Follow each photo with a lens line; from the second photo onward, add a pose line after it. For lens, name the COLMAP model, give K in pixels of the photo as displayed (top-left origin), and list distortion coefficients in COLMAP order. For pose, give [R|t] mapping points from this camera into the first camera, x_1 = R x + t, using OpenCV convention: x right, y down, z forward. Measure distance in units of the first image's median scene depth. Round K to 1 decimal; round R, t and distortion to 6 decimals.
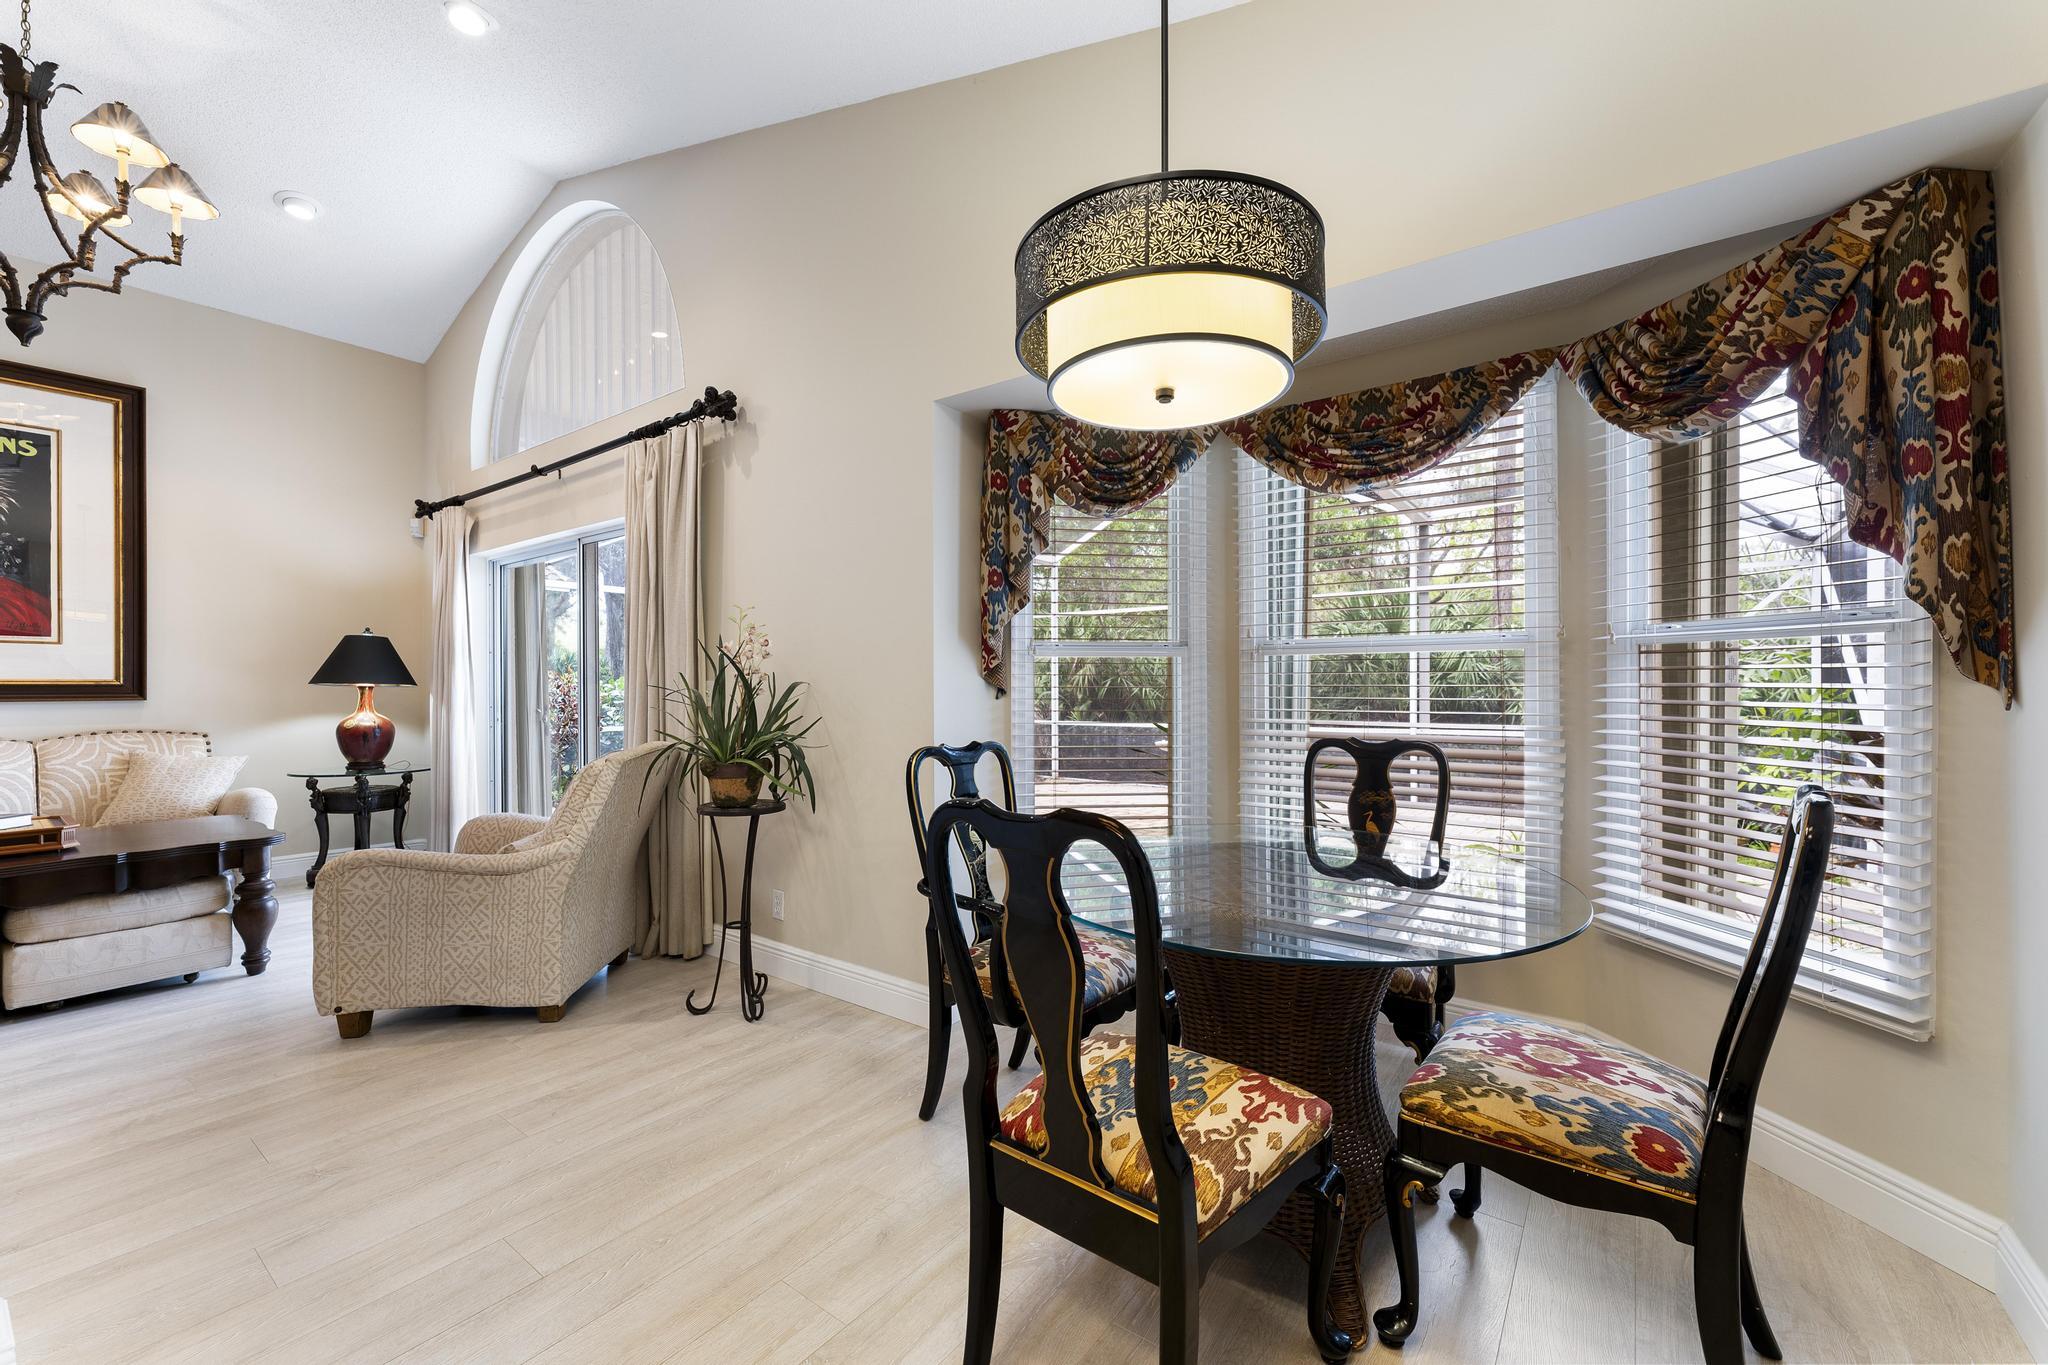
lens RADIAL K [[821.8, 0, 1024.2], [0, 821.8, 684.2], [0, 0, 1]] dist [0.000275, 0.000563]
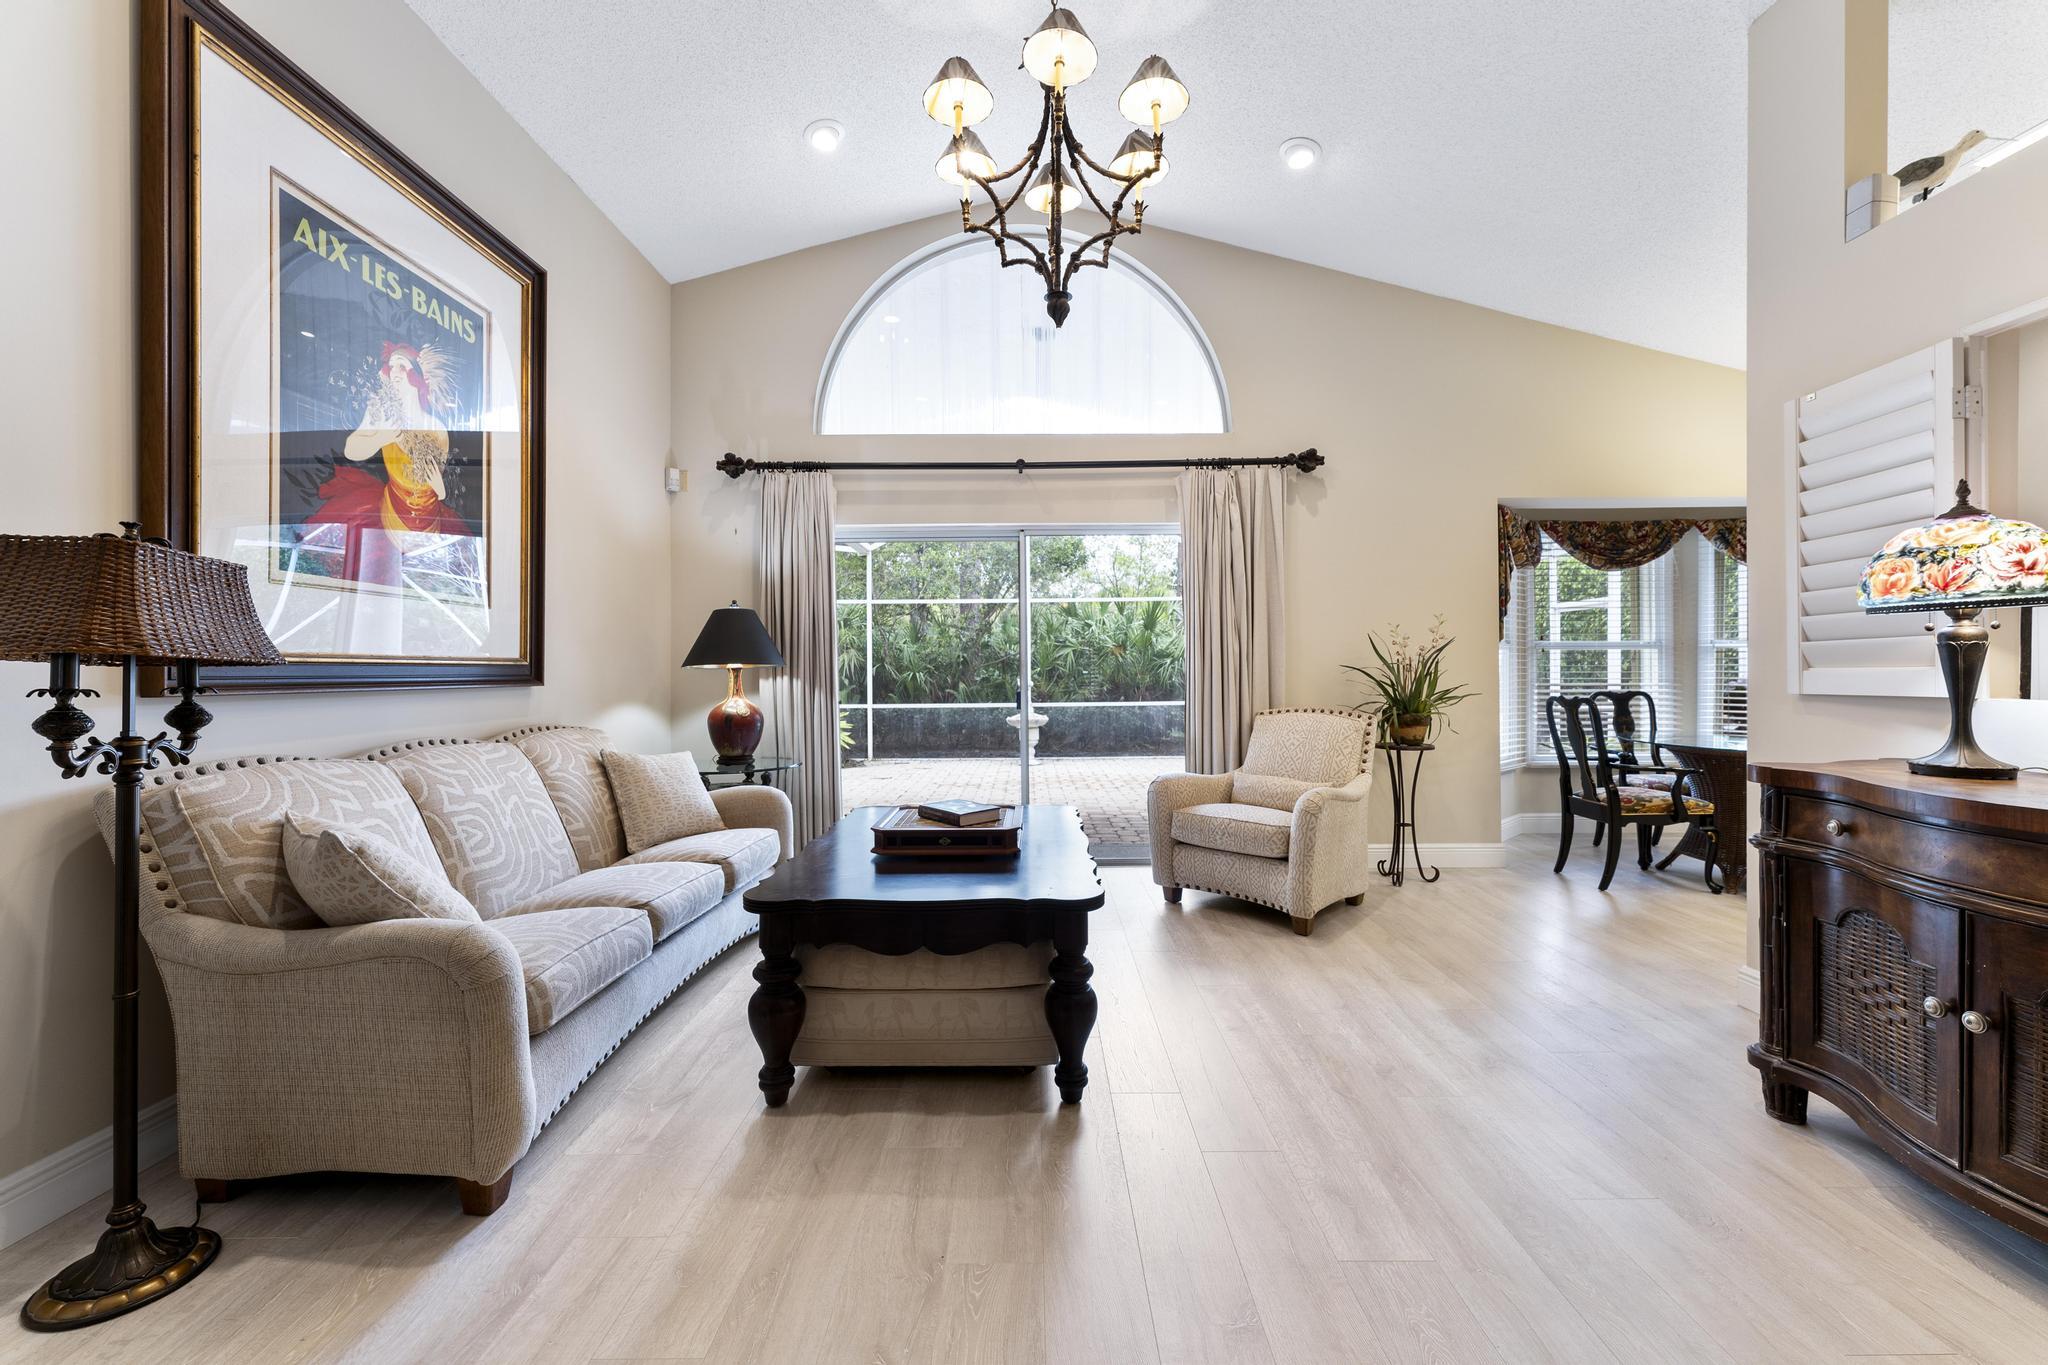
lens RADIAL K [[821.8, 0, 1031.4], [0, 821.8, 673.1], [0, 0, 1]] dist [0.000275, 0.000563]
pose [[0.802099, -0.002859, 0.597185, -1.847334], [0.001629, 0.999995, 0.002600, 0.010823], [-0.597190, -0.001113, 0.802099, 0.209001]]
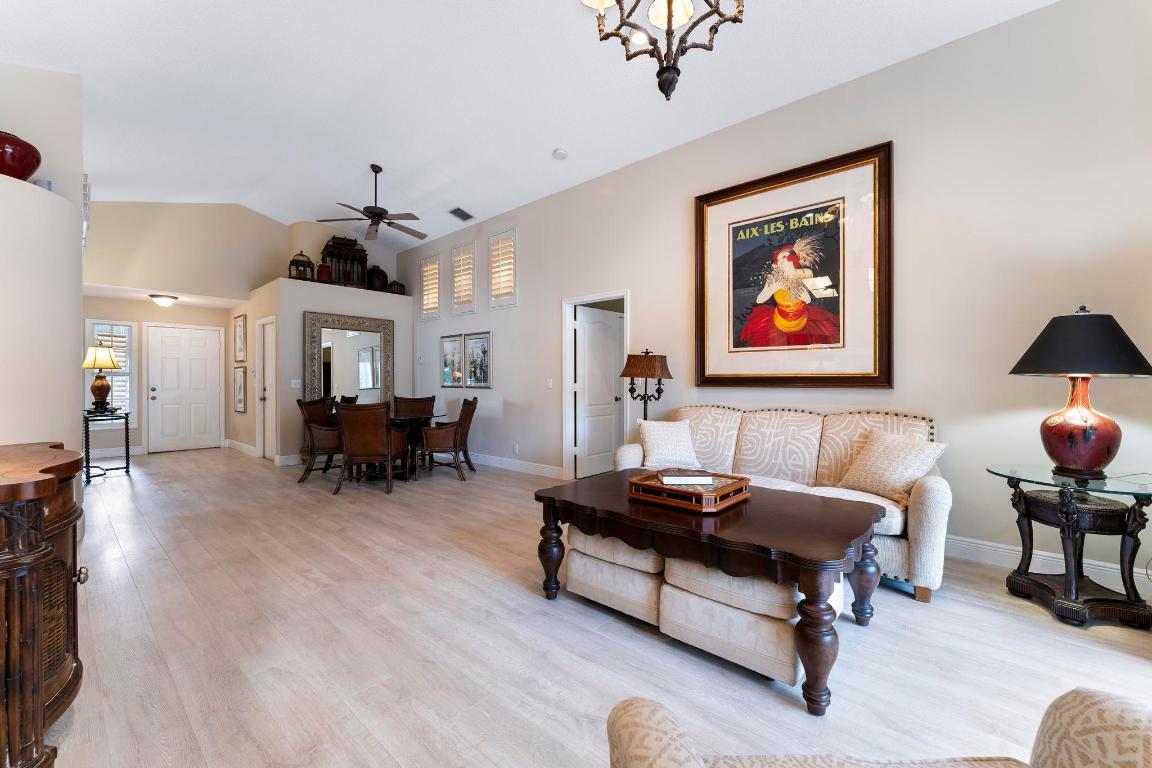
lens RADIAL K [[462.3, 0, 582.8], [0, 462.3, 384.0], [0, 0, 1]] dist [0.000275, 0.000563]
pose [[-0.078480, 0.010755, -0.996858, -0.513707], [0.001501, 0.999942, 0.010670, 0.006610], [0.996915, -0.000659, -0.078491, 0.928448]]
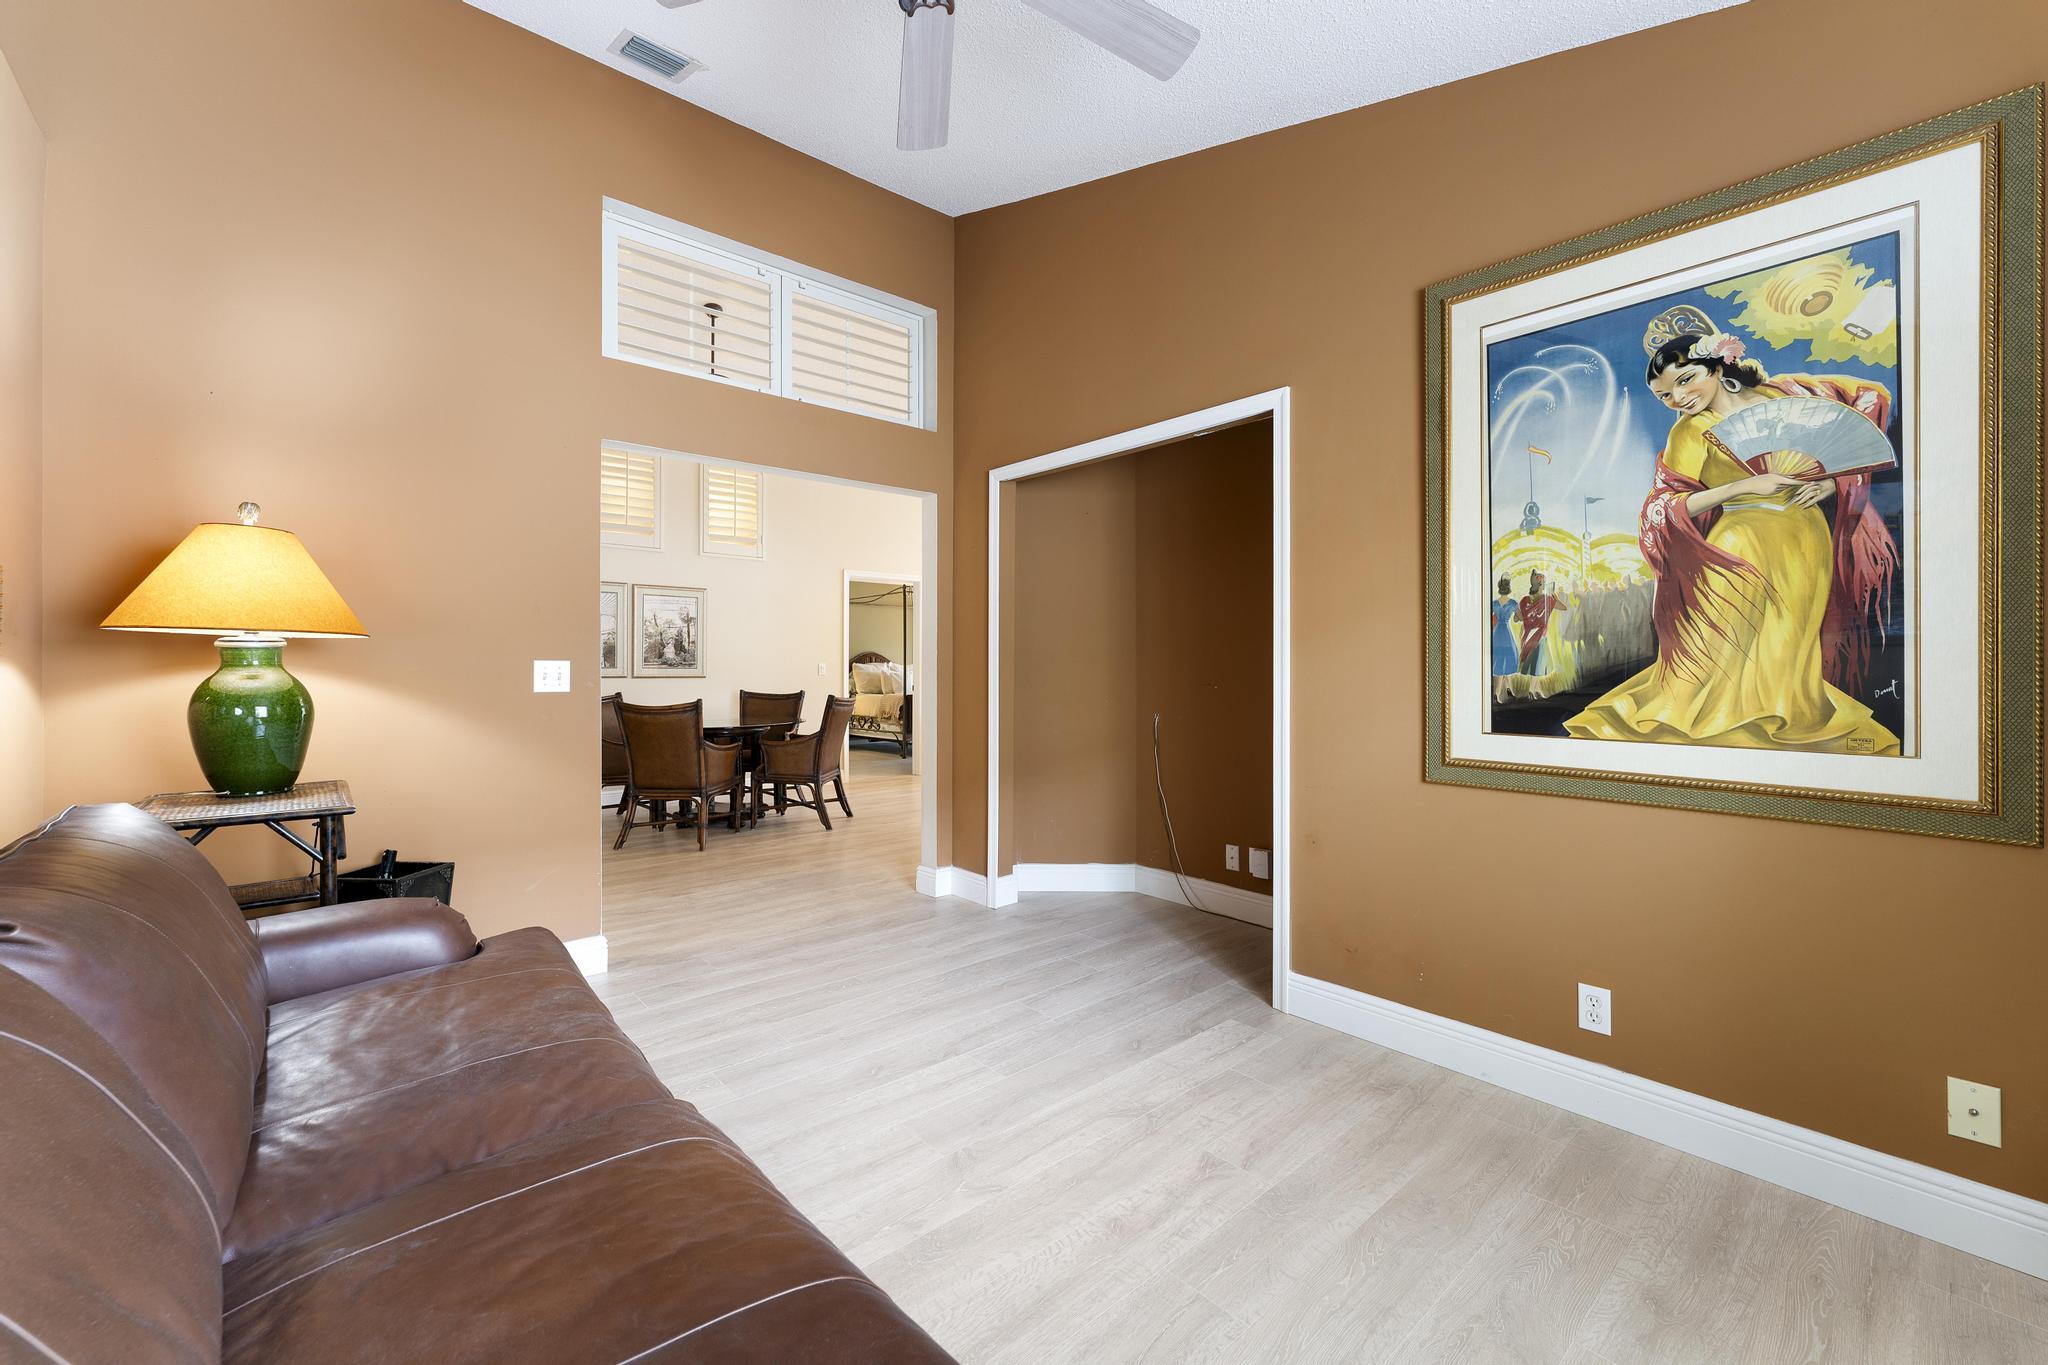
lens RADIAL K [[821.8, 0, 1039.7], [0, 821.8, 668.1], [0, 0, 1]] dist [0.000275, 0.000563]
pose [[0.979783, 0.006752, -0.199949, -1.163724], [-0.006026, 0.999973, 0.004239, 0.004323], [0.199972, -0.002949, 0.979797, -1.937959]]
